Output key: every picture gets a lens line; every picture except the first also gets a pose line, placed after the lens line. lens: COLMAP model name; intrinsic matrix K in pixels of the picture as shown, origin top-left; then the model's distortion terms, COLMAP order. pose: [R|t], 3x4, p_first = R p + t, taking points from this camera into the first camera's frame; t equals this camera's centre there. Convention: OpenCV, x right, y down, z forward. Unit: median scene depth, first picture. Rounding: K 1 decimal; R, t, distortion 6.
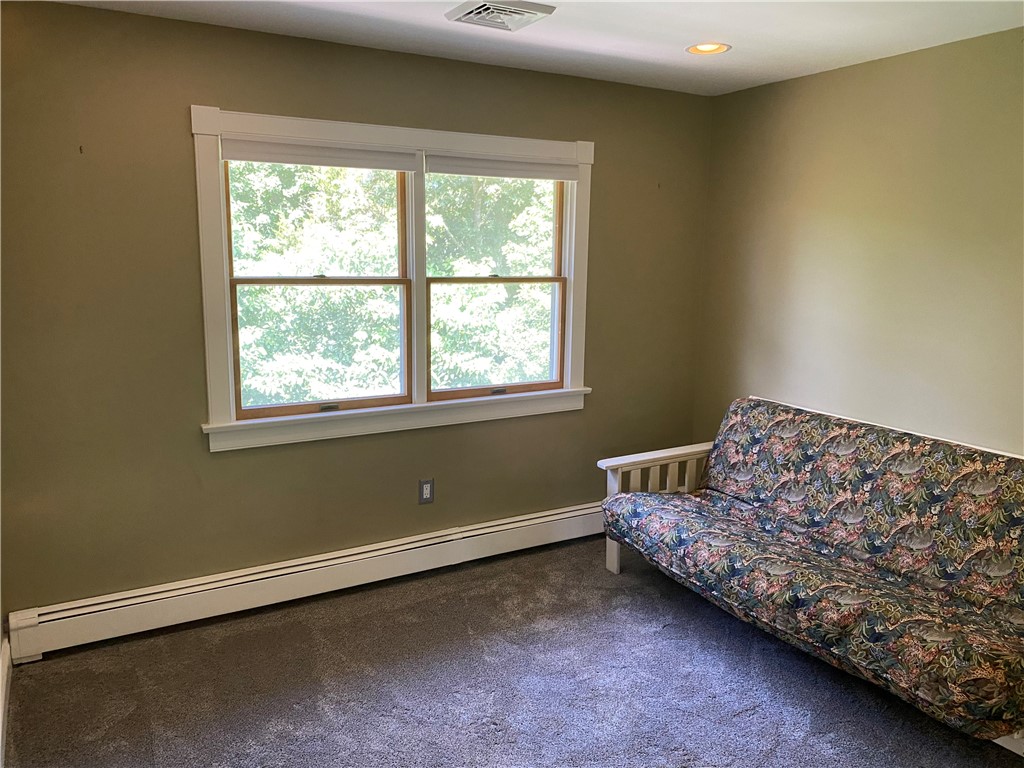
lens RADIAL K [[769.3, 0, 512.0], [0, 769.3, 384.0], [0, 0, 1]] dist [0.096151, -0.187592]
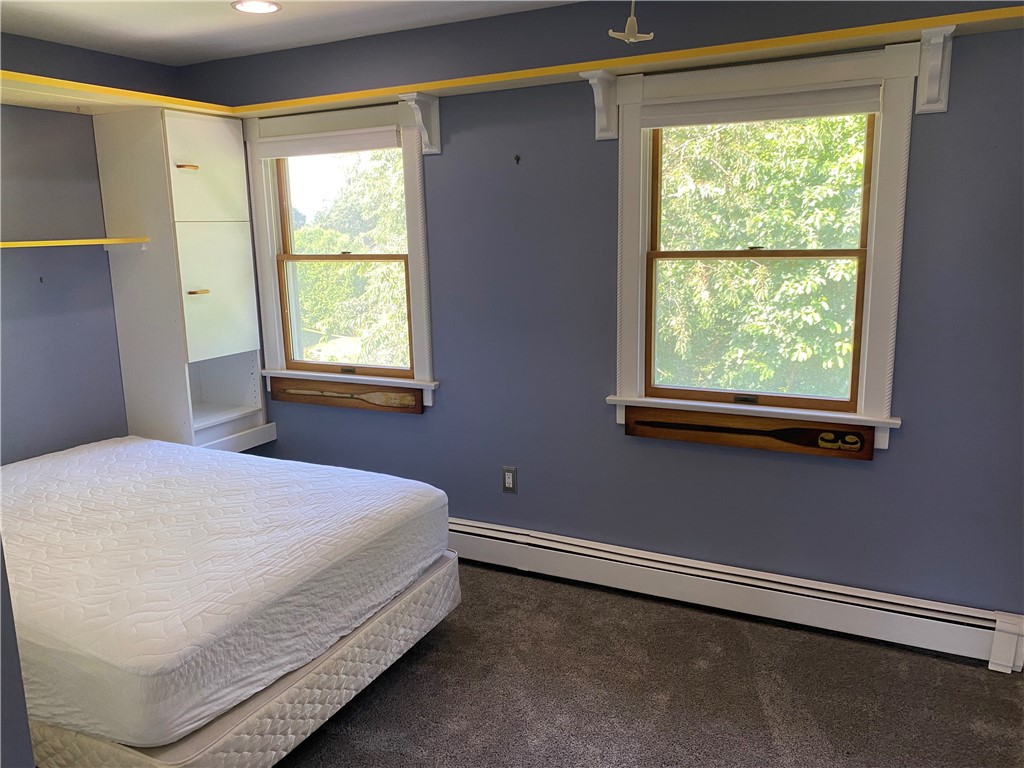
lens RADIAL K [[769.3, 0, 512.0], [0, 769.3, 384.0], [0, 0, 1]] dist [0.096151, -0.187592]
pose [[0.499159, 0.133789, -0.856120, 0.572022], [-0.114616, 0.989521, 0.087809, -0.051882], [0.858897, 0.054294, 0.509262, 0.415712]]
